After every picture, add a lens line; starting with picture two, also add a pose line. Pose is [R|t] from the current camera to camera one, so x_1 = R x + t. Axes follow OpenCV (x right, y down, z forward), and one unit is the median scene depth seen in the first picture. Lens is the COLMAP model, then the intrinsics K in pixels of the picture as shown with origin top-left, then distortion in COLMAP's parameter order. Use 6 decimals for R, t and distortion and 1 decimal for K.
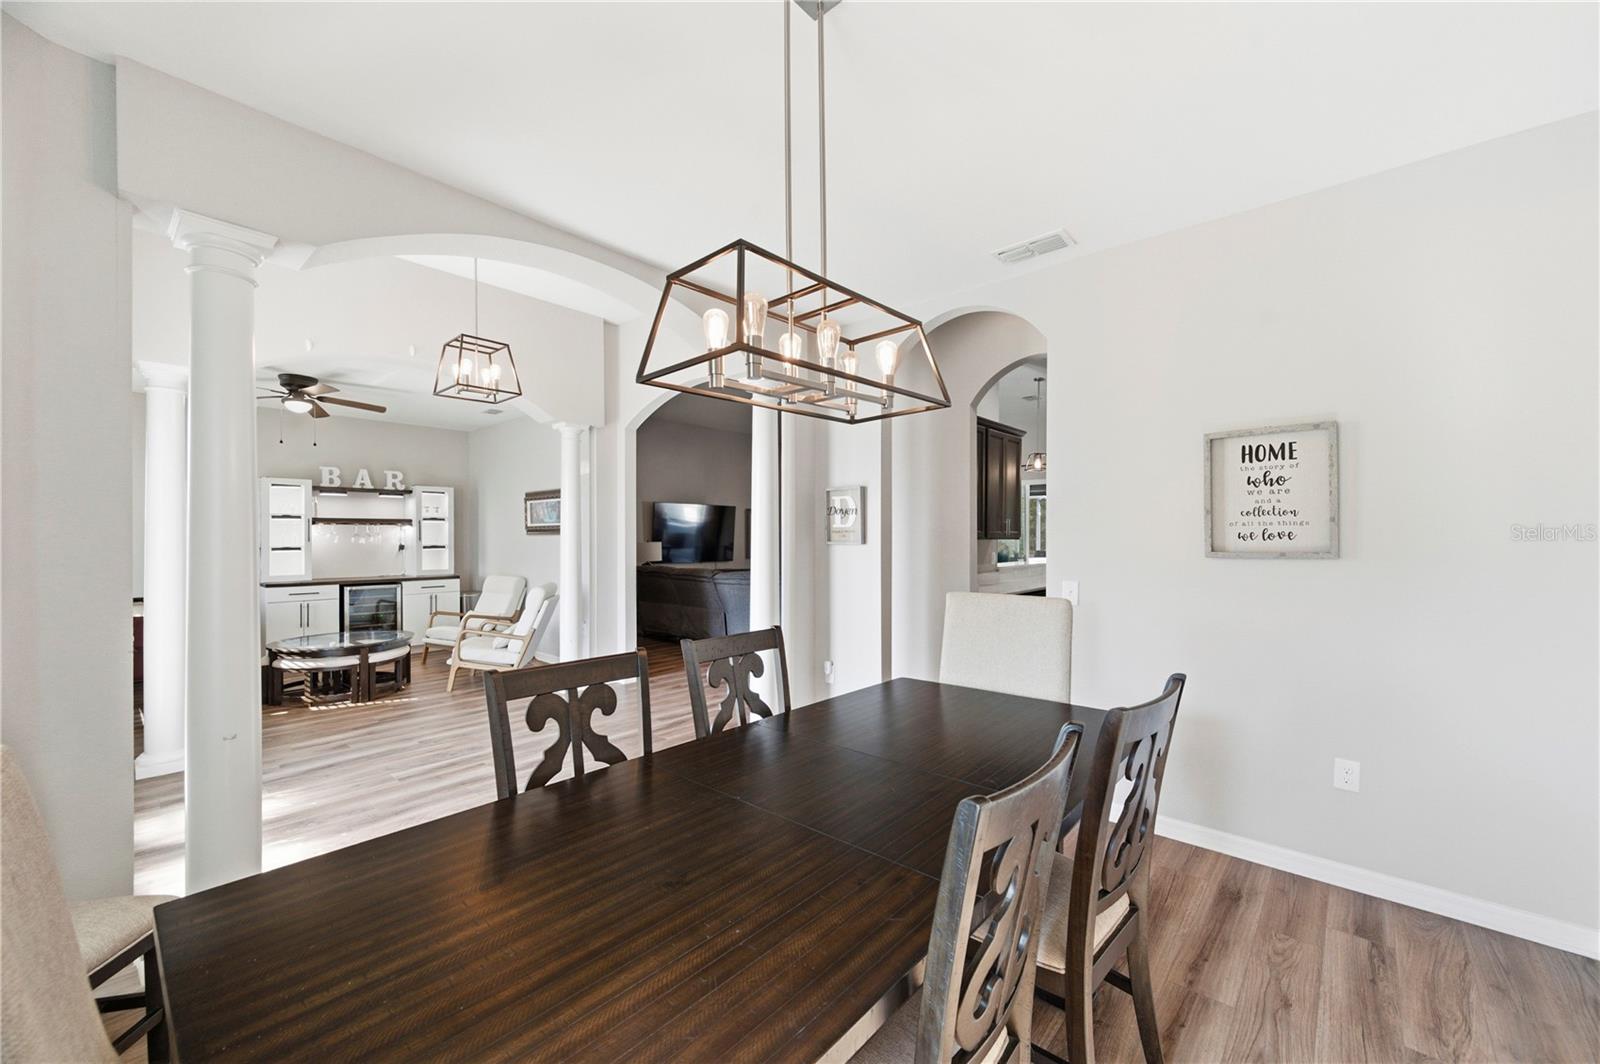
lens RADIAL K [[626.8, 0, 801.5], [0, 626.8, 539.7], [0, 0, 1]] dist [0.008475, -0.001413]
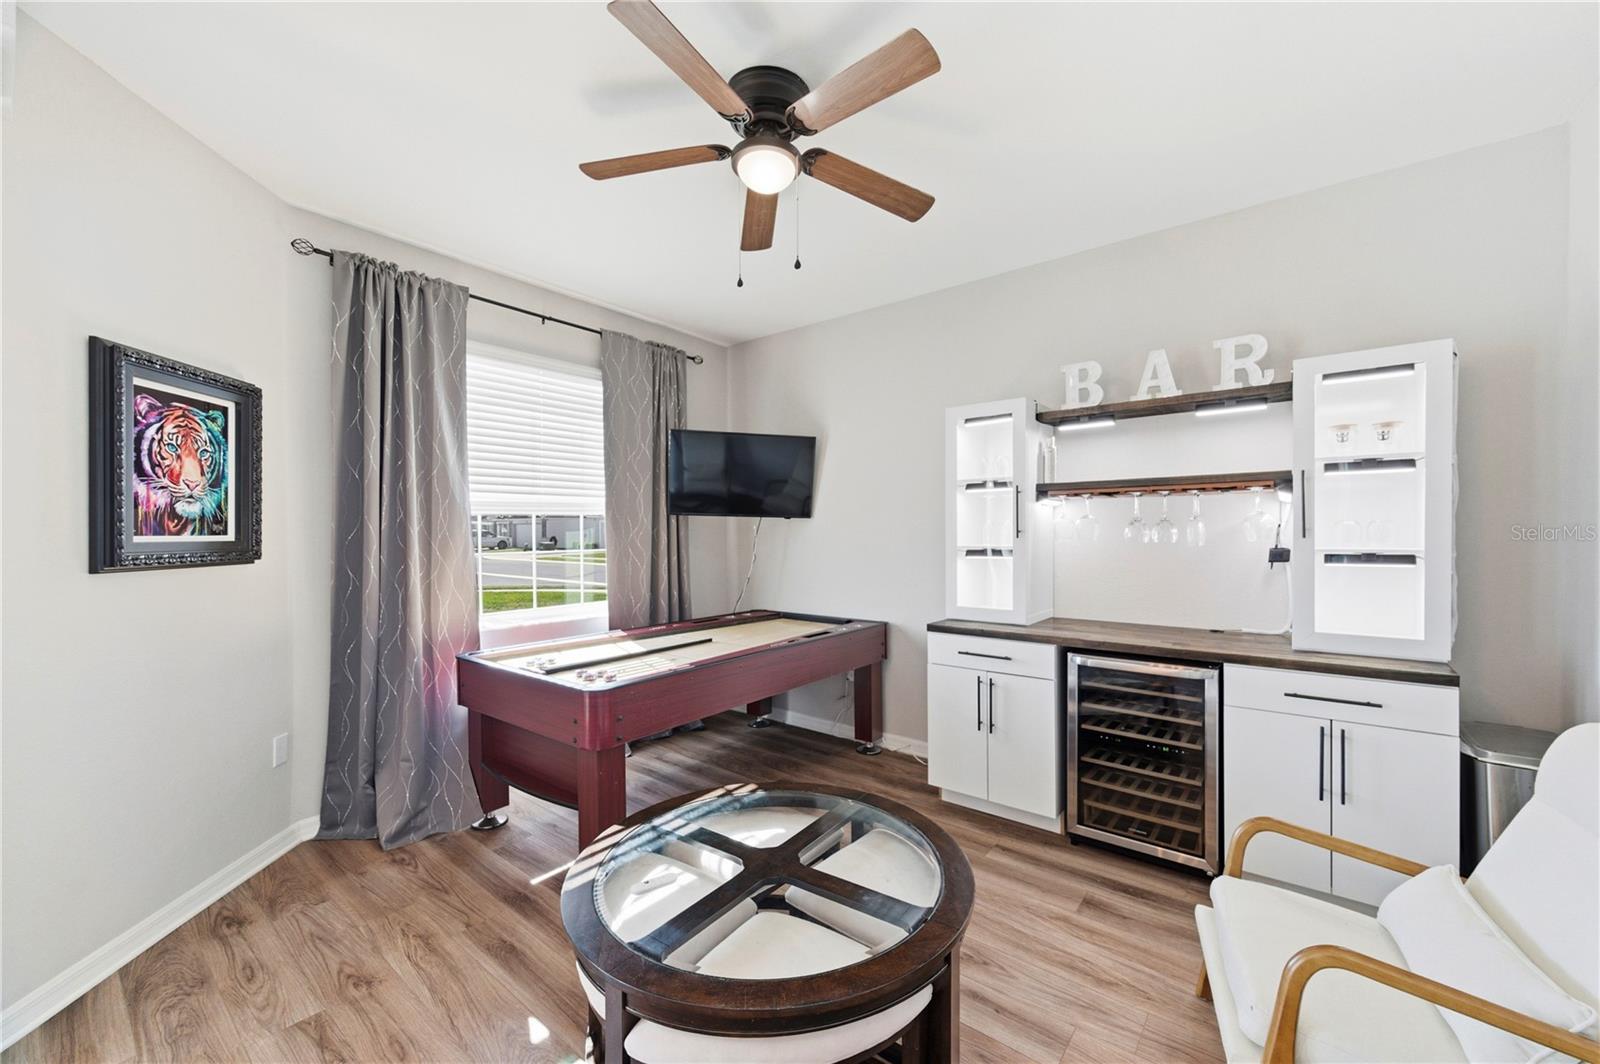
lens RADIAL K [[626.8, 0, 797.6], [0, 626.8, 539.8], [0, 0, 1]] dist [0.008475, -0.001413]
pose [[0.044266, 0.011194, -0.998957, -0.321474], [-0.000879, 0.999937, 0.011167, 0.000025], [0.999019, 0.000383, 0.044273, 0.766923]]
